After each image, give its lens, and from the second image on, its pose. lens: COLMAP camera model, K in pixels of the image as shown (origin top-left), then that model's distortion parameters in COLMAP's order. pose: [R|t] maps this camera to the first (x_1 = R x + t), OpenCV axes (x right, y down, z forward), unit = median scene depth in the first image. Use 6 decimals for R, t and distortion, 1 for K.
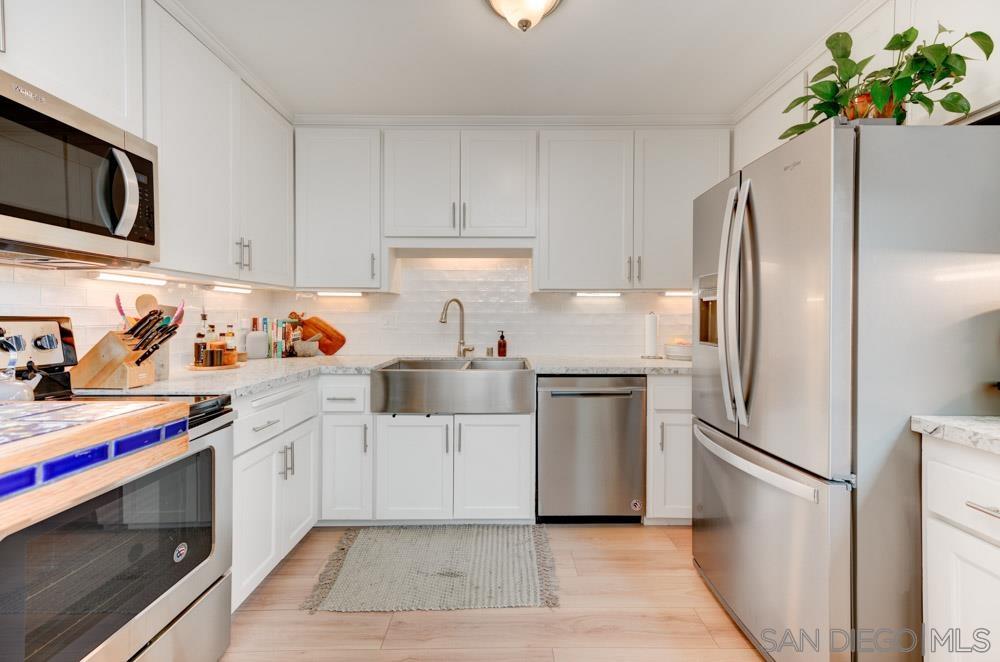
lens RADIAL K [[393.4, 0, 504.6], [0, 393.4, 318.5], [0, 0, 1]] dist [0.015935, -0.000554]
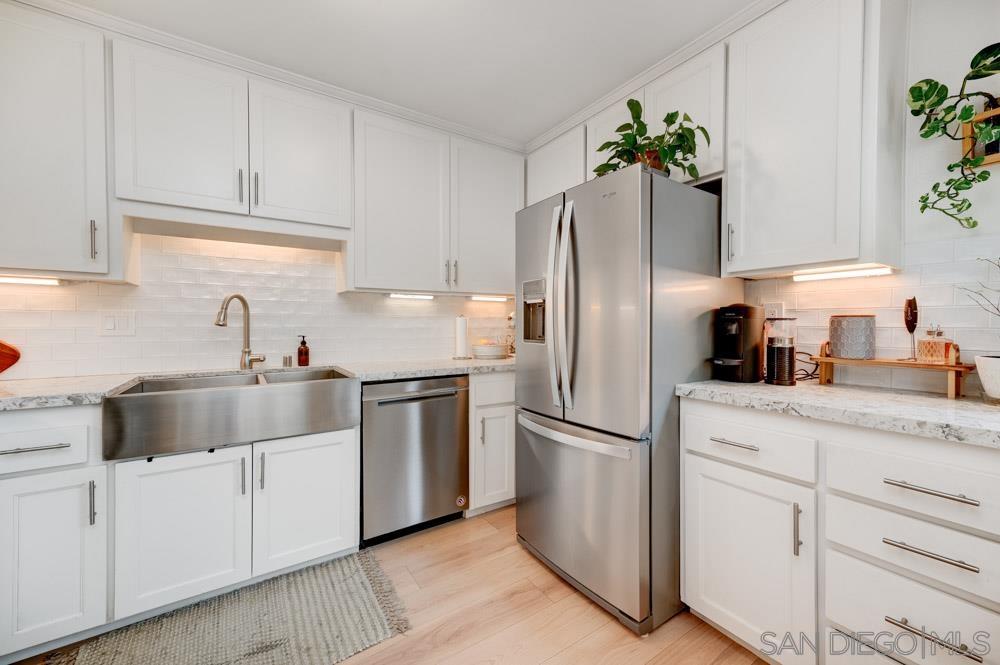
lens RADIAL K [[393.4, 0, 496.9], [0, 393.4, 327.4], [0, 0, 1]] dist [0.015935, -0.000554]
pose [[0.841607, -0.007116, 0.540043, -0.145724], [0.004895, 0.999973, 0.005549, 0.014733], [-0.540068, -0.002027, 0.841619, 0.085821]]
